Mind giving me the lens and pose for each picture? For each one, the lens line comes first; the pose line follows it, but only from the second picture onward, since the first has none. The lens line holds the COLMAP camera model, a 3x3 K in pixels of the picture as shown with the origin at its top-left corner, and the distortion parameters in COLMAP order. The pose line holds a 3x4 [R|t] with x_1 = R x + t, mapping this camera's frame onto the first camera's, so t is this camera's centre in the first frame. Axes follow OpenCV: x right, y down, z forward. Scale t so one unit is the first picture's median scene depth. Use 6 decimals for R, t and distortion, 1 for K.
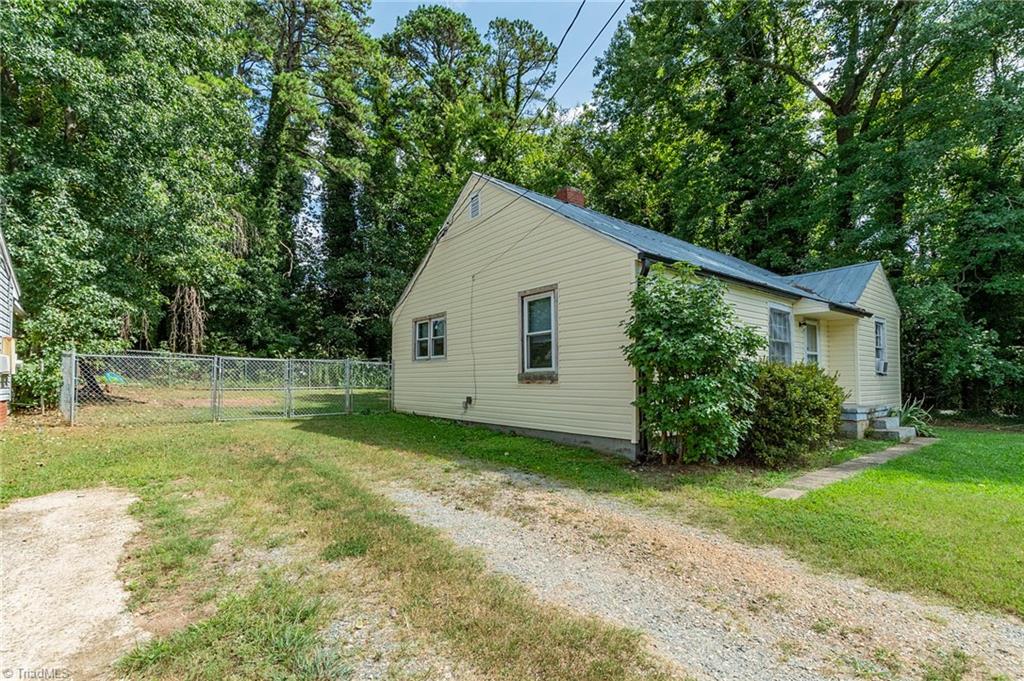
lens RADIAL K [[463.6, 0, 512.6], [0, 463.6, 344.9], [0, 0, 1]] dist [0.001663, -0.003510]
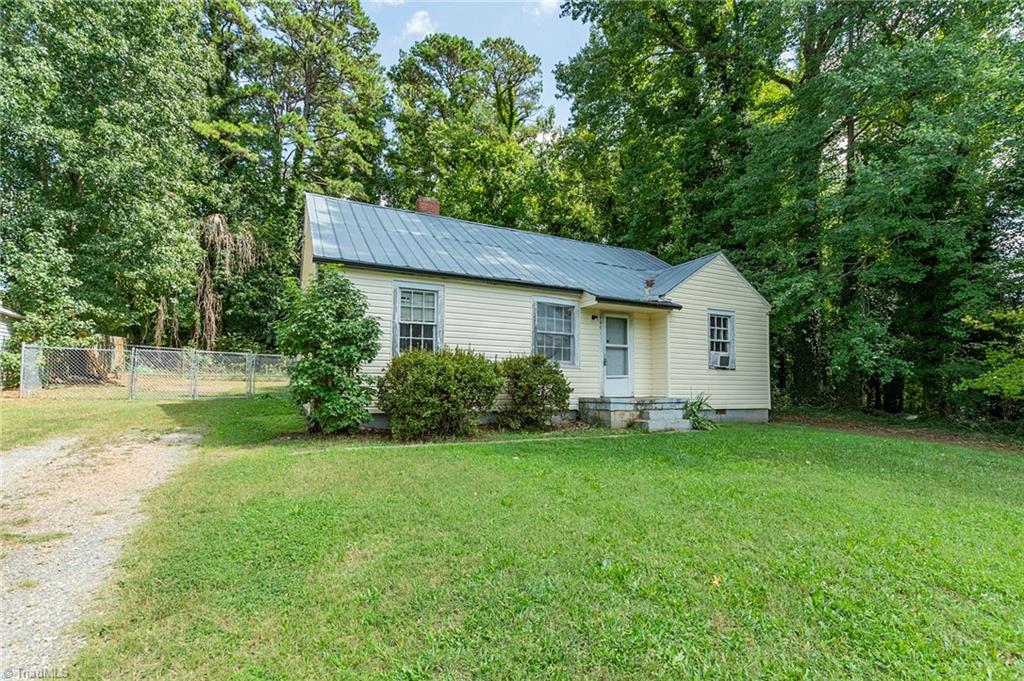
lens RADIAL K [[463.6, 0, 508.6], [0, 463.6, 335.4], [0, 0, 1]] dist [0.001663, -0.003510]
pose [[0.977828, -0.005330, -0.209342, 0.566862], [-0.000203, 0.999651, -0.026404, 0.019891], [0.209409, 0.025861, 0.977486, -0.039712]]
